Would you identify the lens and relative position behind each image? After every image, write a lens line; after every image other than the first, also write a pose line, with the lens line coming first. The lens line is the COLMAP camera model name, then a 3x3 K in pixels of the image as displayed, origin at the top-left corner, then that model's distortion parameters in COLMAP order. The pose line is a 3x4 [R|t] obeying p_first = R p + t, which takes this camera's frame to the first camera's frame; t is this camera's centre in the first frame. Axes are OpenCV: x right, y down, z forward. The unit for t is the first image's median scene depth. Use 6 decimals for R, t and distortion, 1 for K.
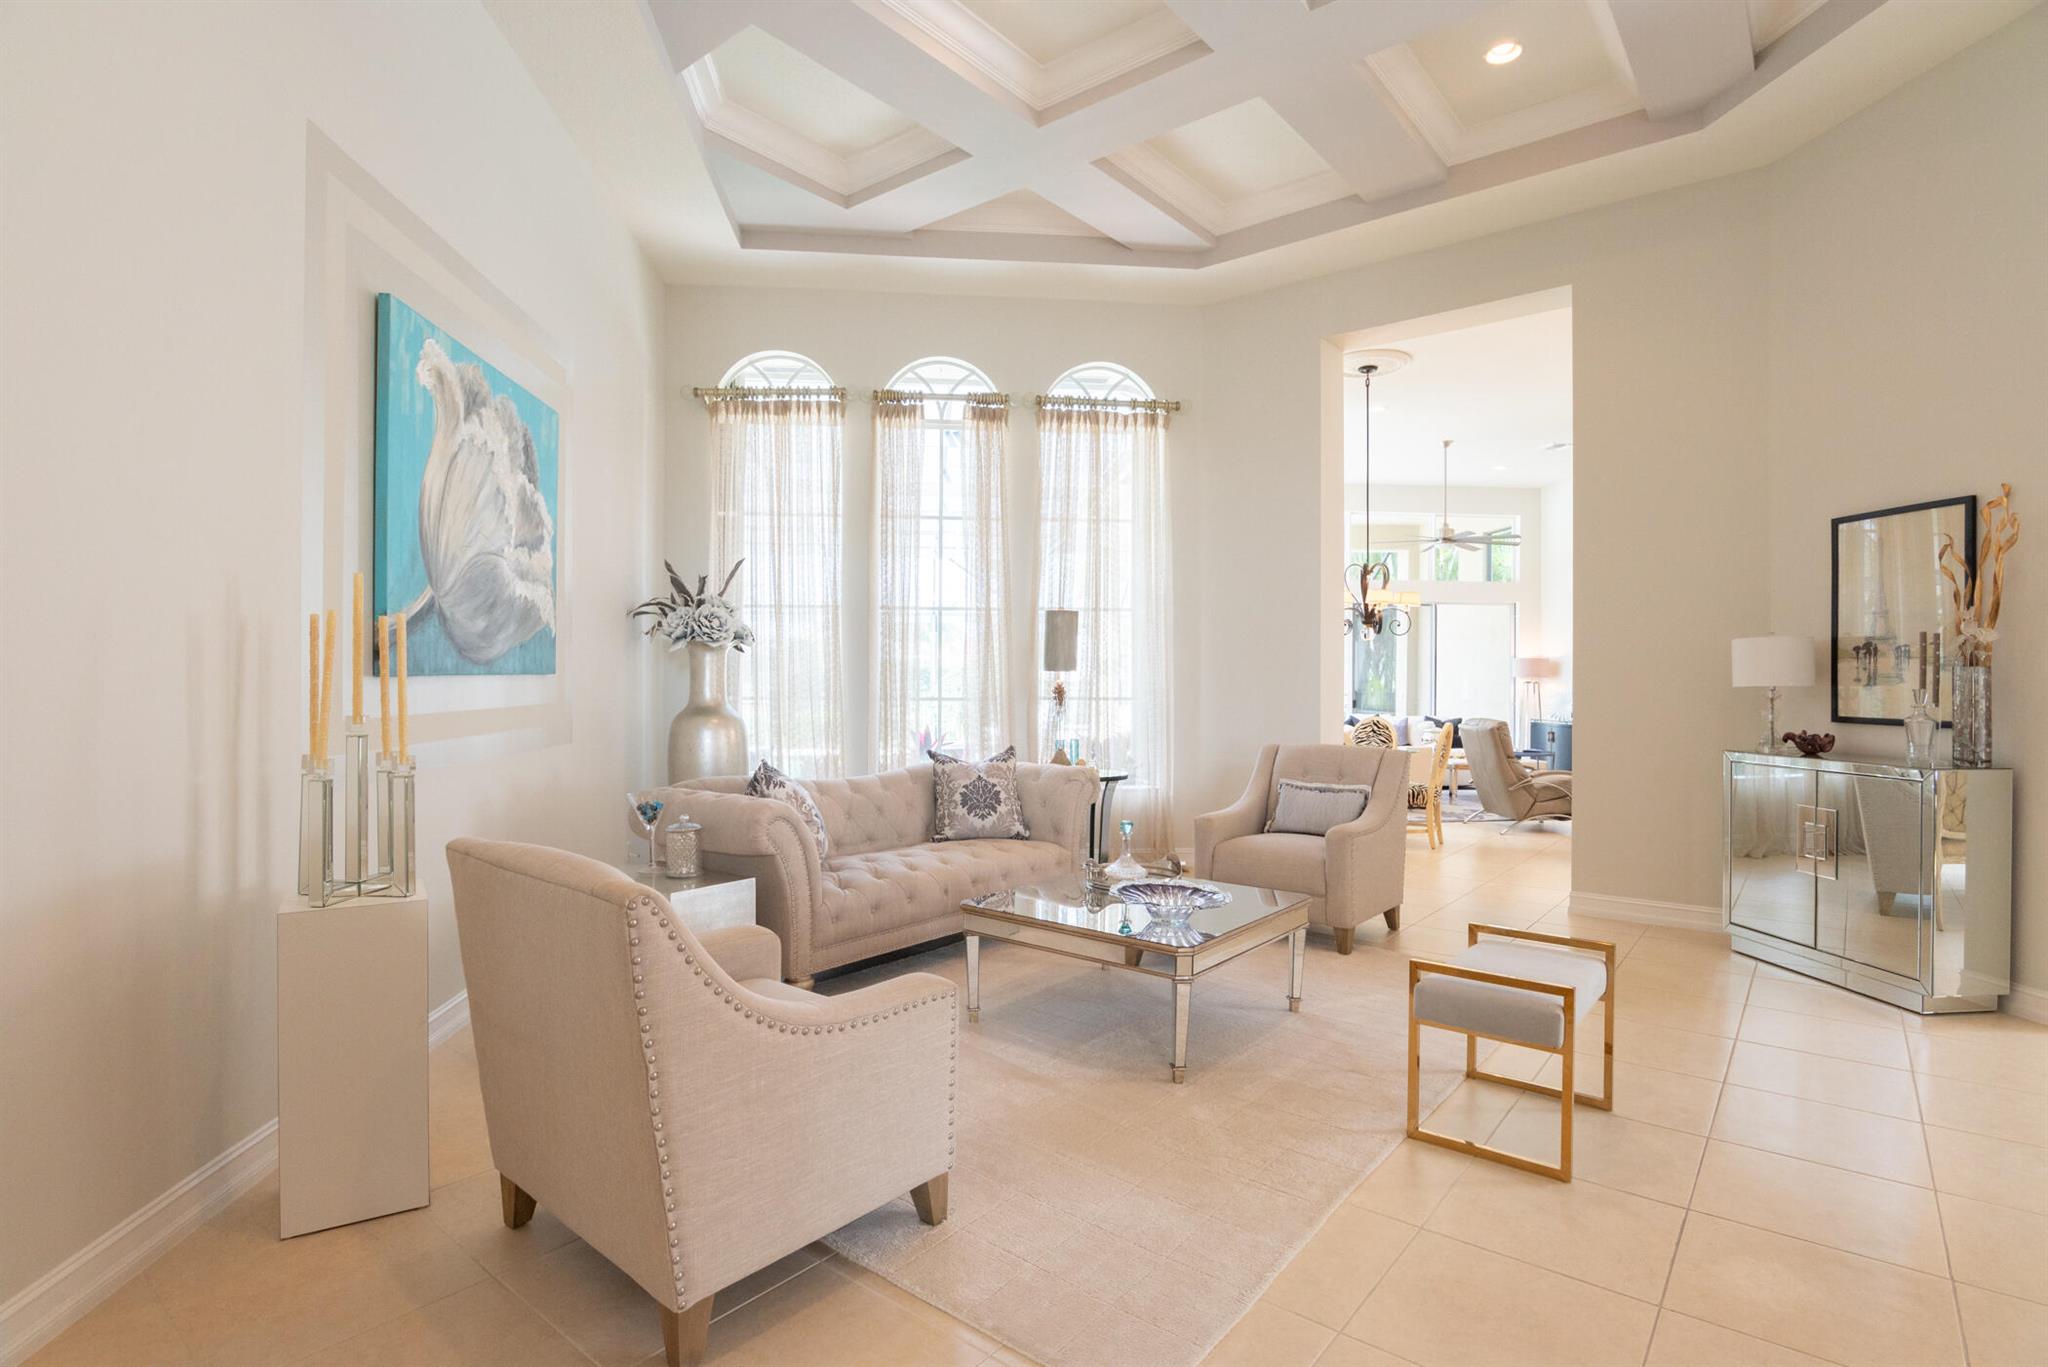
lens RADIAL K [[1028.8, 0, 1024.0], [0, 1028.8, 683.5], [0, 0, 1]] dist [-0.021832, 0.000292]
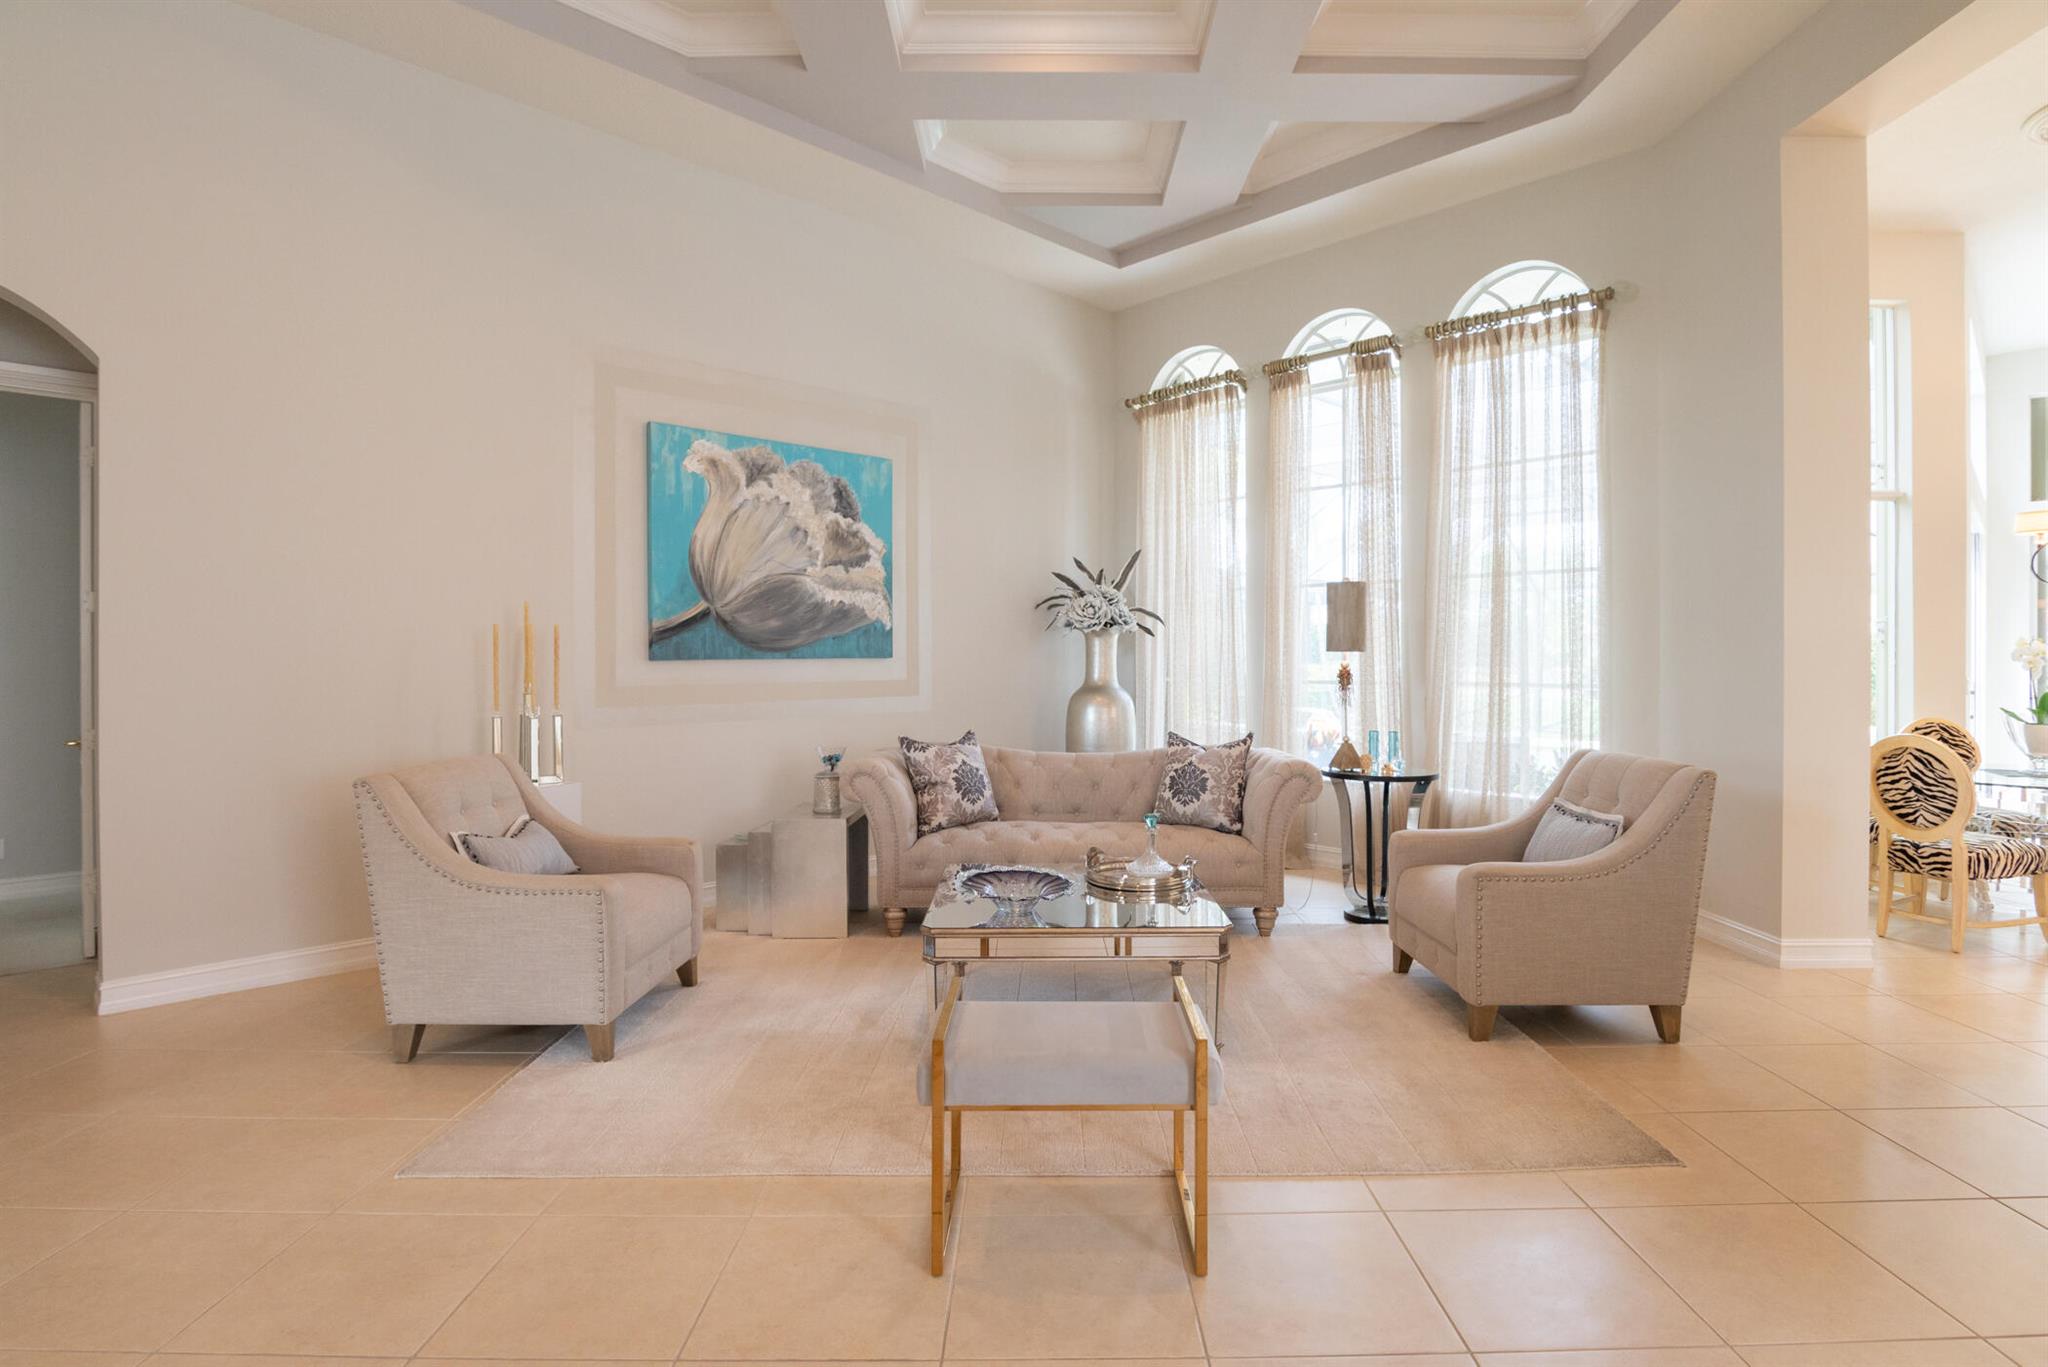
lens RADIAL K [[1028.8, 0, 1024.0], [0, 1028.8, 683.5], [0, 0, 1]] dist [-0.021832, 0.000292]
pose [[0.623302, 0.016233, -0.781813, 0.559612], [-0.002591, 0.999822, 0.018693, -0.000802], [0.781977, -0.009625, 0.623233, 0.248017]]
